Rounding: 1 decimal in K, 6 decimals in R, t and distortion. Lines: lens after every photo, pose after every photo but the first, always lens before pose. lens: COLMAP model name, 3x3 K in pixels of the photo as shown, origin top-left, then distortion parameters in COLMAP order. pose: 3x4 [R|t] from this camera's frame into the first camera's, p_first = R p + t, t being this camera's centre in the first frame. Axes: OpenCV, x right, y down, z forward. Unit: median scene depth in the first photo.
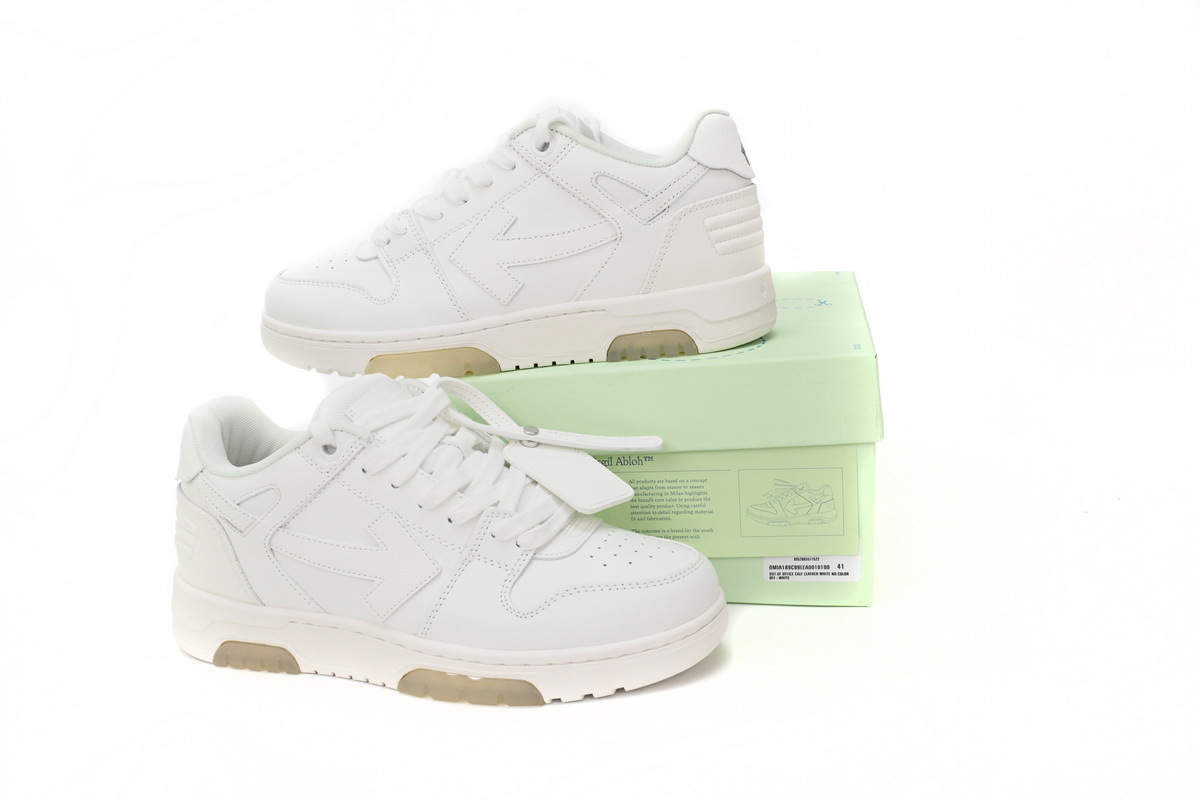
lens RADIAL K [[1303.7, 0, 599.6], [0, 1303.7, 400.7], [0, 0, 1]] dist [0.000666, 0.000000]
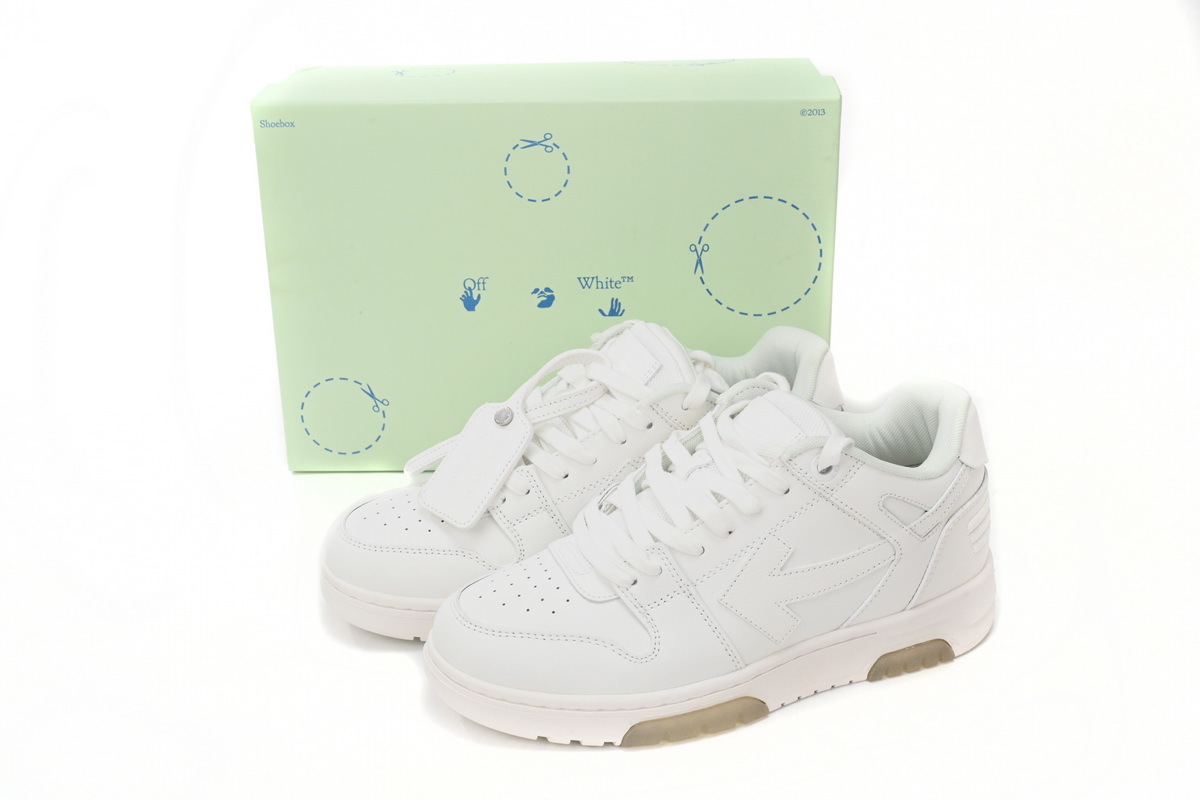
lens RADIAL K [[1562.2, 0, 600.4], [0, 1562.2, 399.4], [0, 0, 1]] dist [0.034917, 0.000000]
pose [[0.885562, -0.109525, 0.451425, -0.634337], [0.023635, 0.981172, 0.191687, -0.438870], [-0.463920, -0.159081, 0.871477, 0.166825]]
